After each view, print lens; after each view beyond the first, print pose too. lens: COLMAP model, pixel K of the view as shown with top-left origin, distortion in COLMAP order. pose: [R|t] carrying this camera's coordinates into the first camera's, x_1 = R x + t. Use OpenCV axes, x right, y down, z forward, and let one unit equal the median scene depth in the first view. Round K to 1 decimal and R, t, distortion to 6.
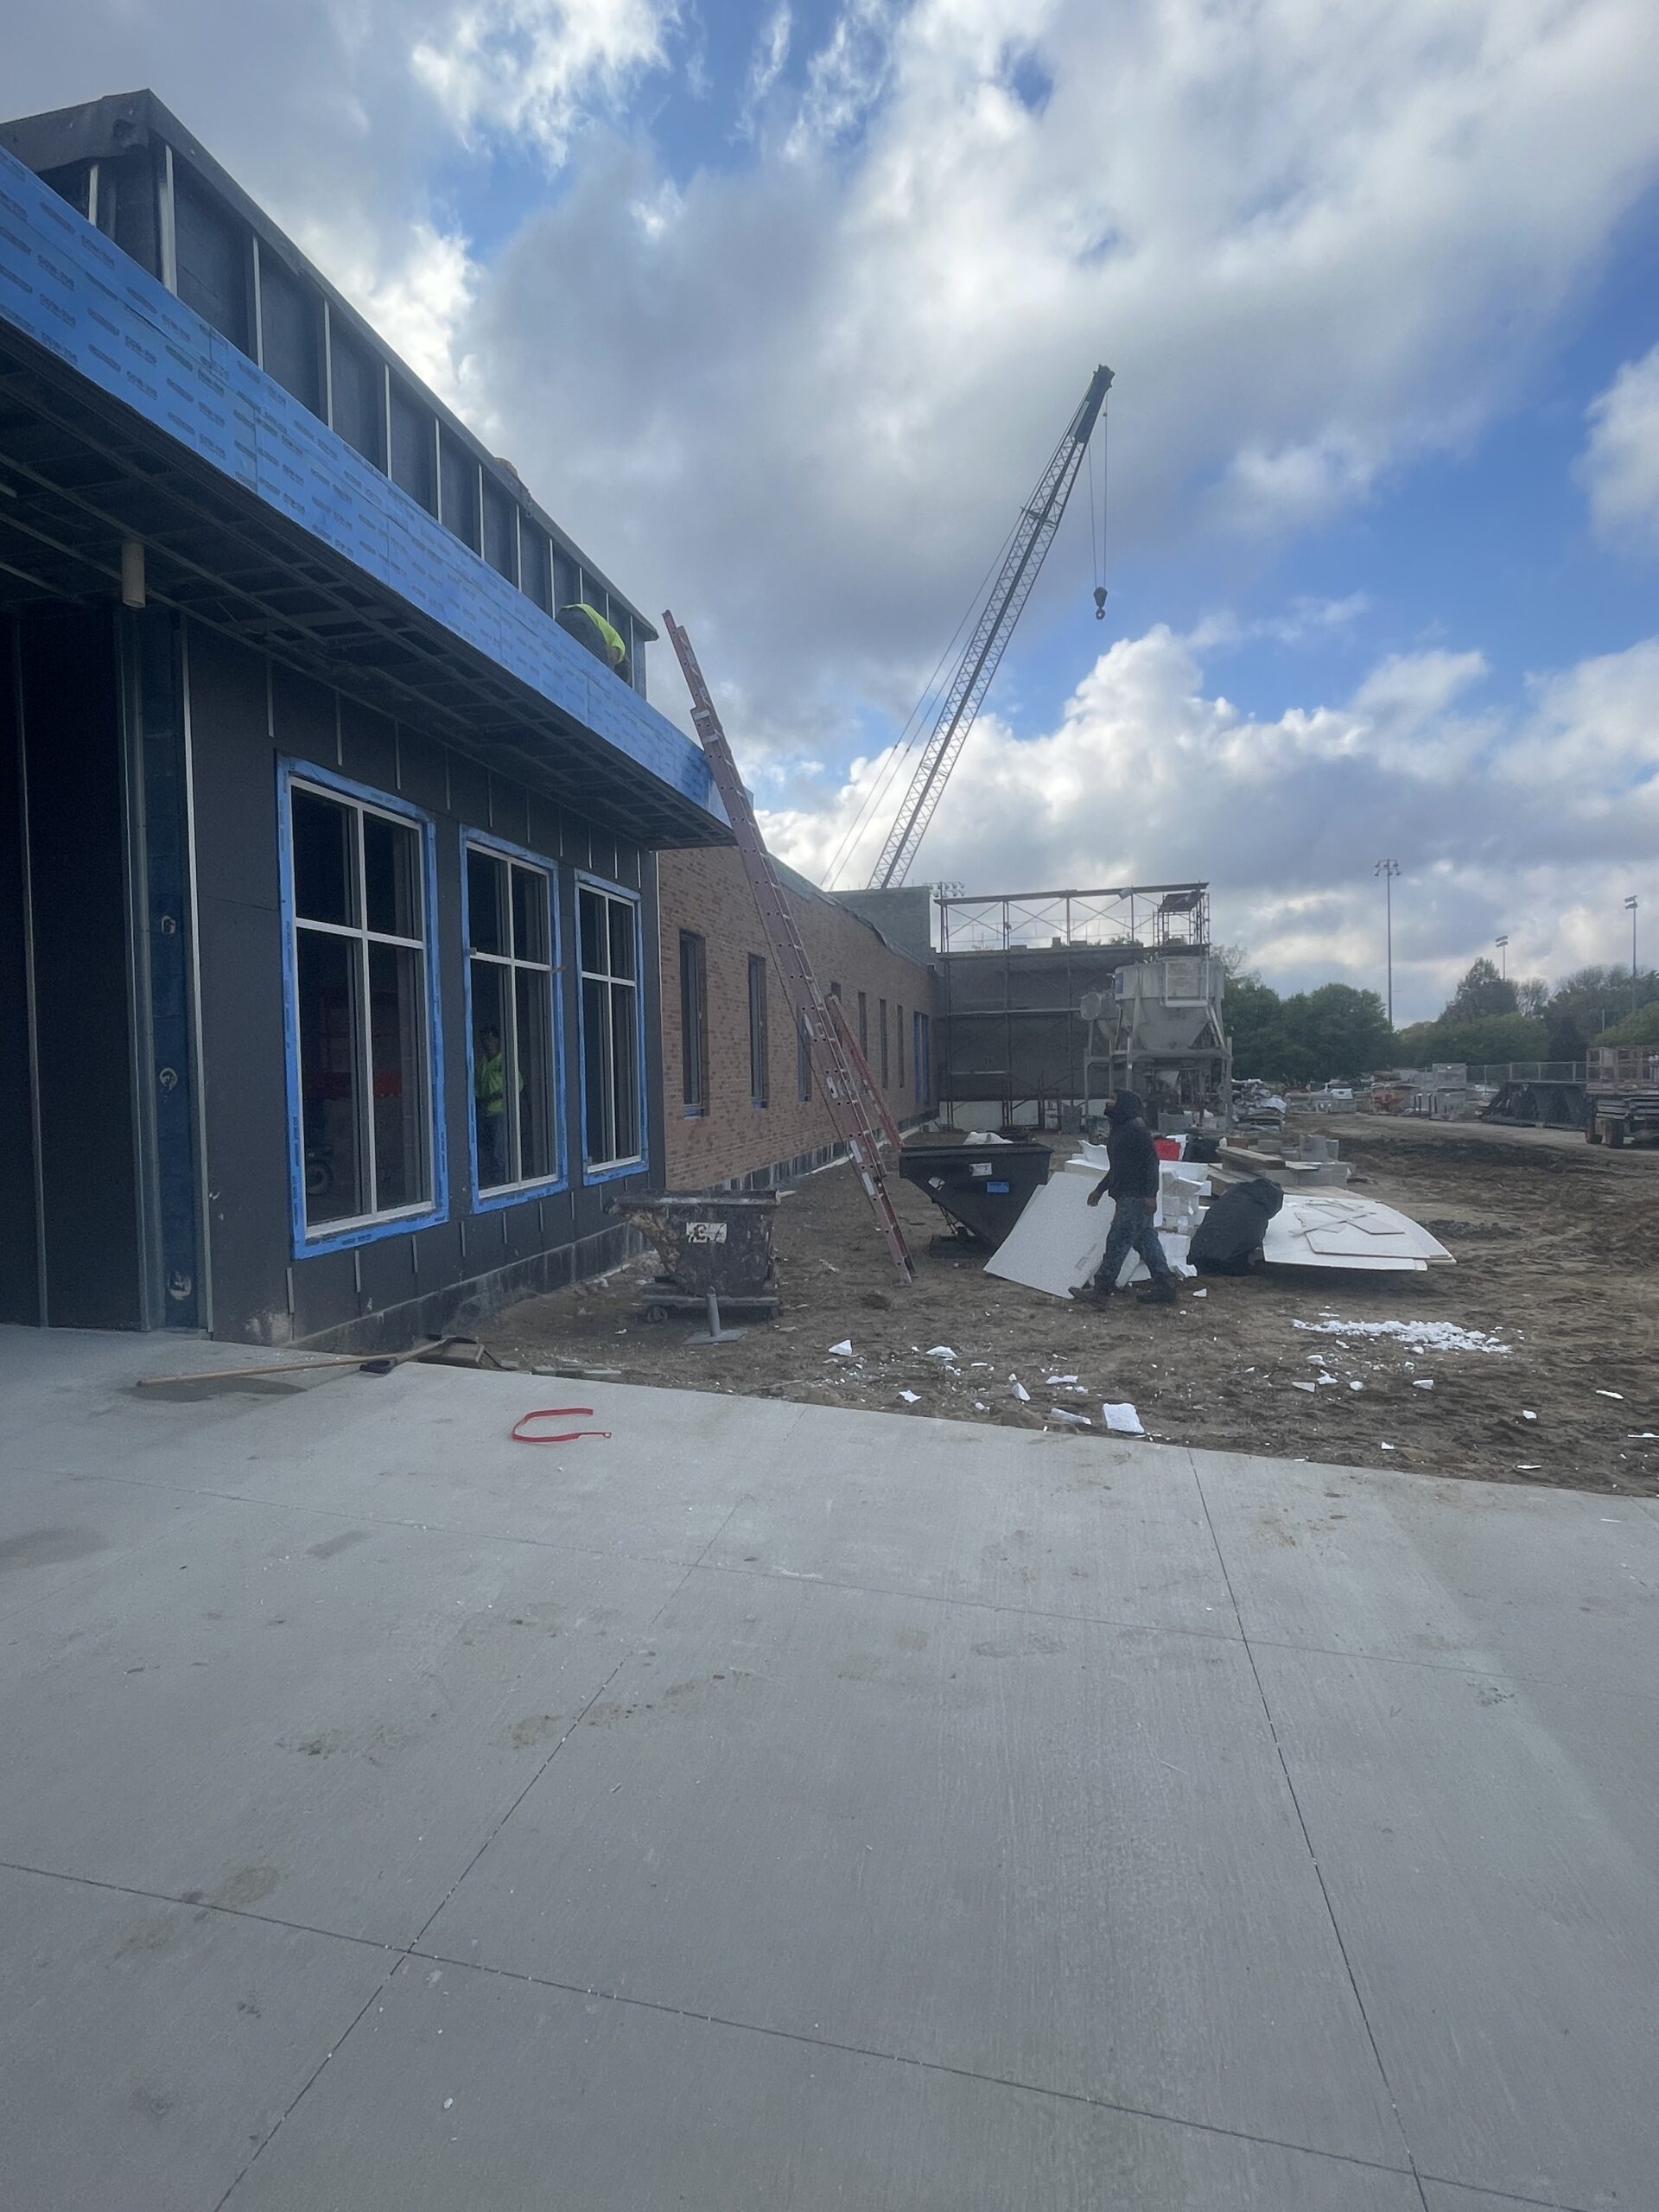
lens RADIAL K [[1122.5, 0, 829.3], [0, 1122.5, 1096.6], [0, 0, 1]] dist [0.040197, -0.040244]
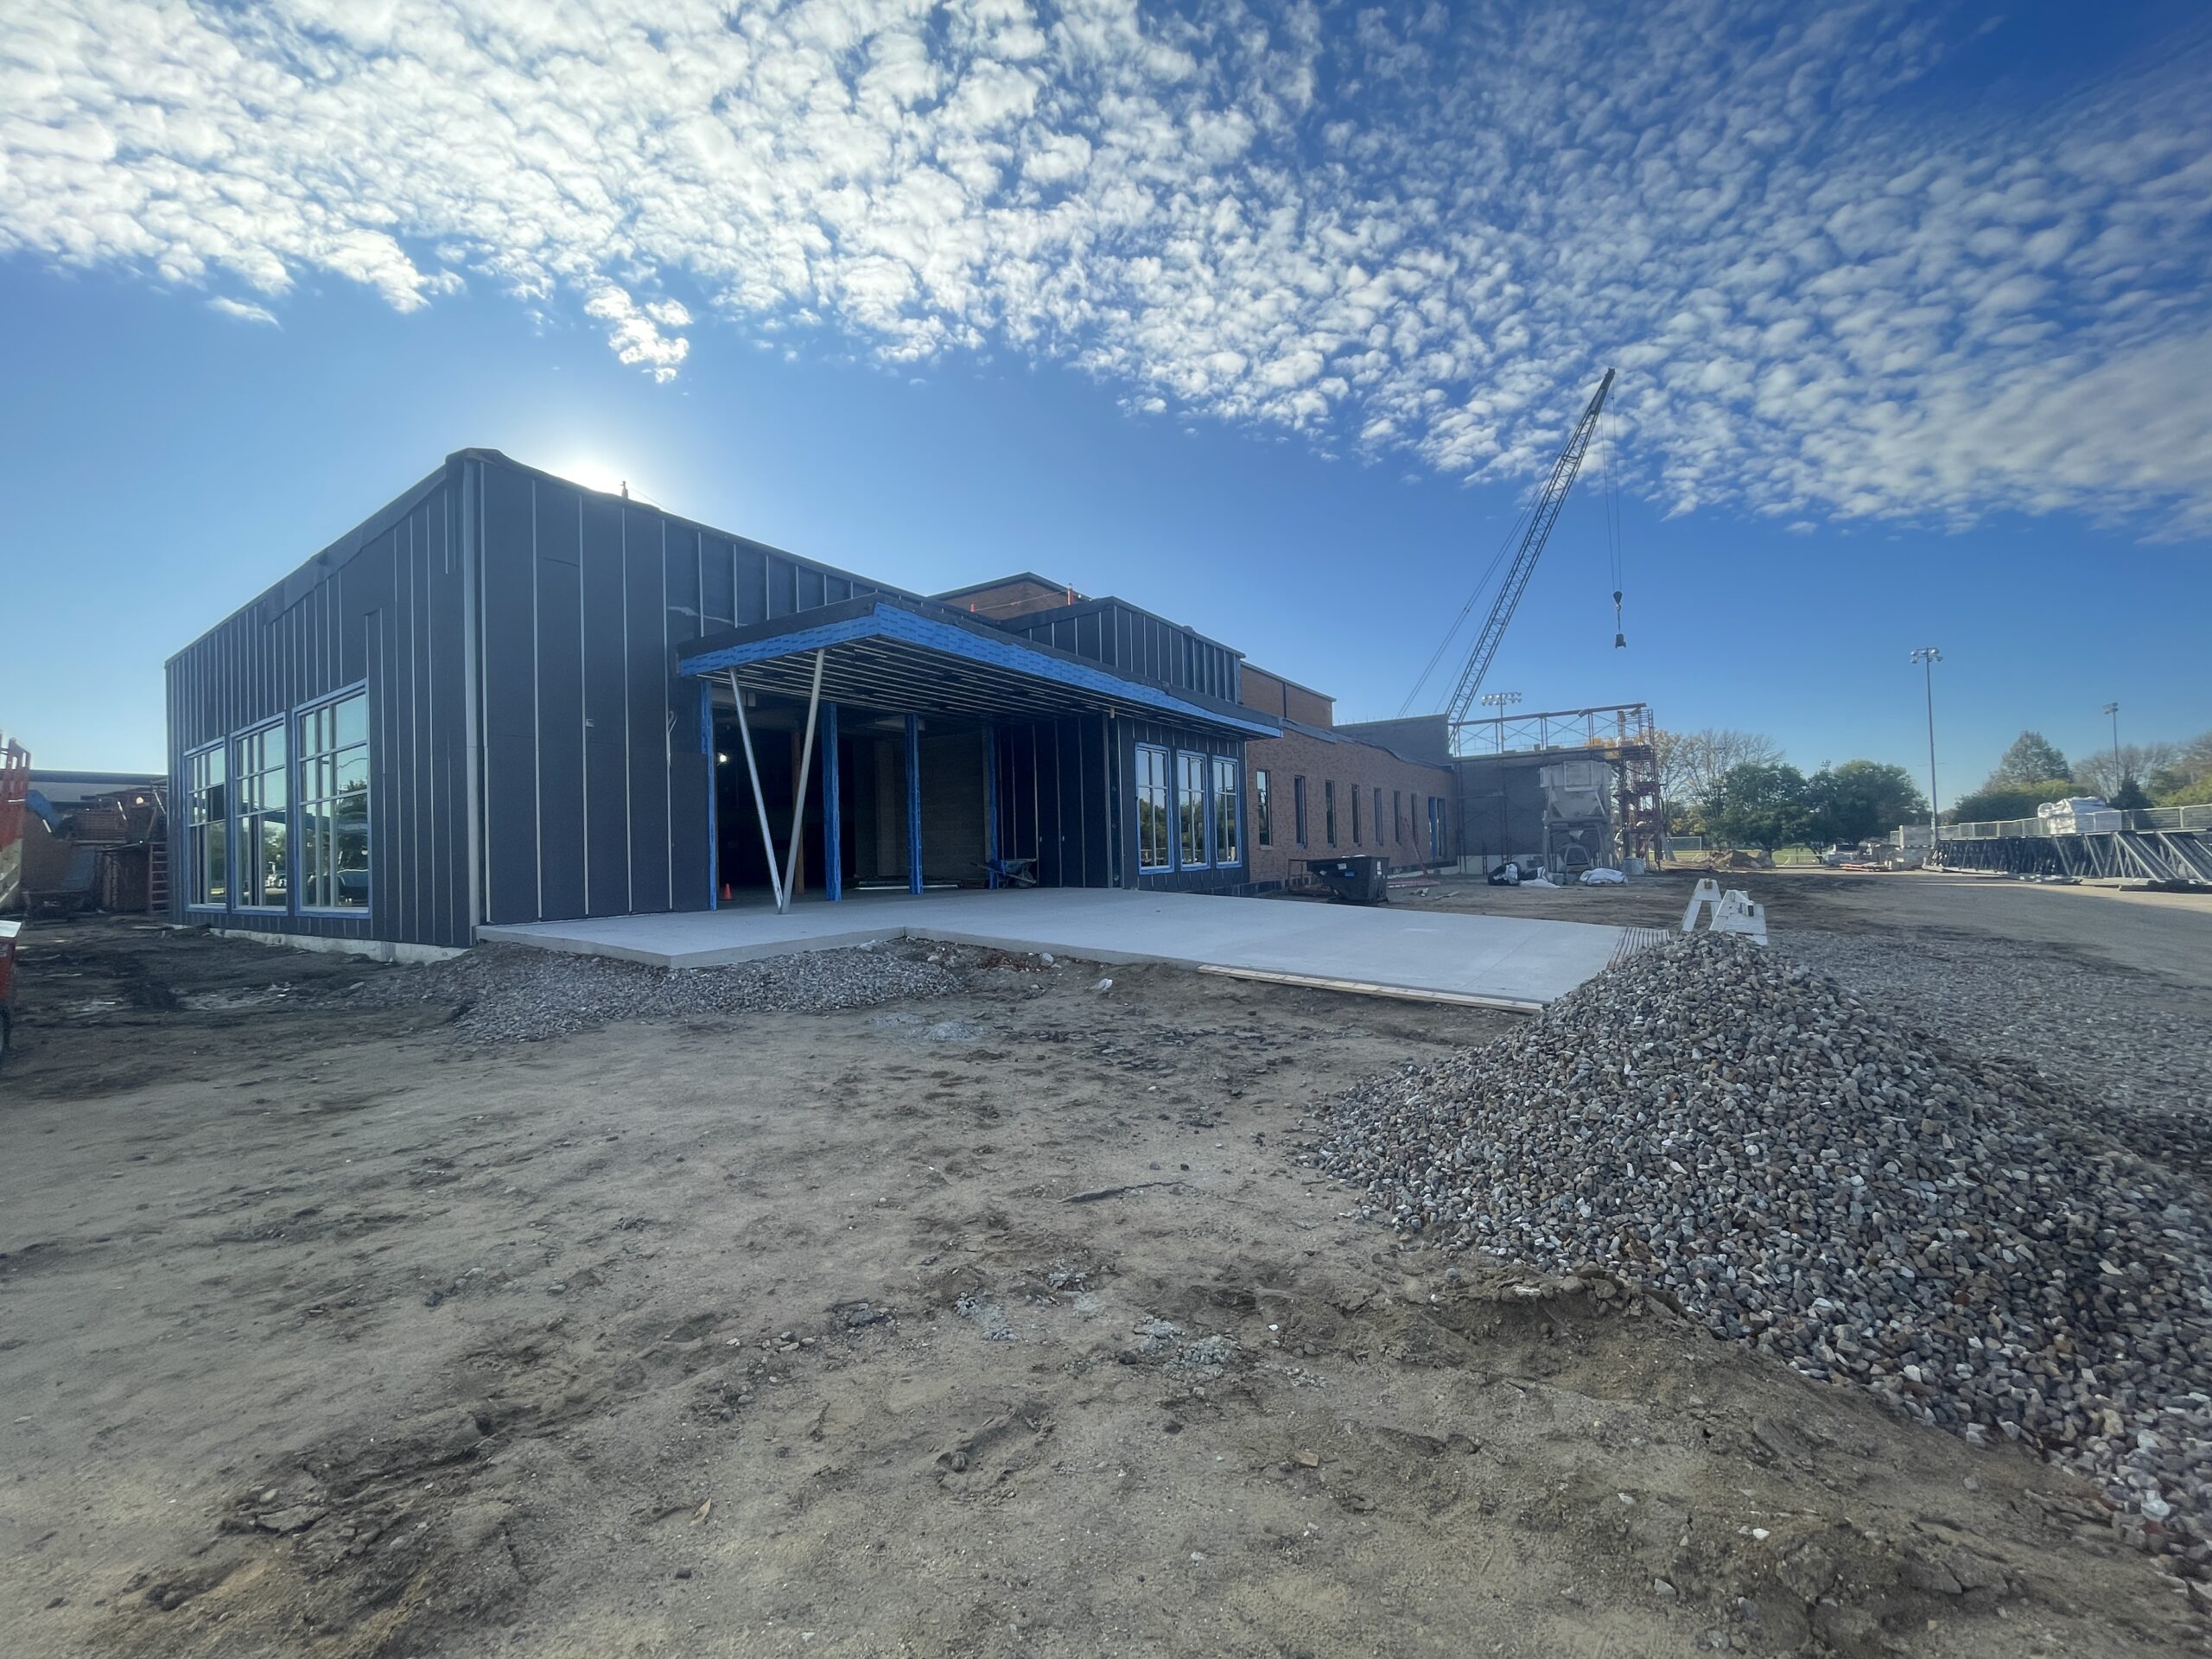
lens RADIAL K [[886.9, 0, 1104.5], [0, 886.9, 833.4], [0, 0, 1]] dist [0.000246, -0.000195]
pose [[0.937089, -0.015902, -0.348728, 0.383407], [0.002558, 0.999248, -0.038690, 0.102315], [0.349081, 0.035364, 0.936425, -1.534797]]
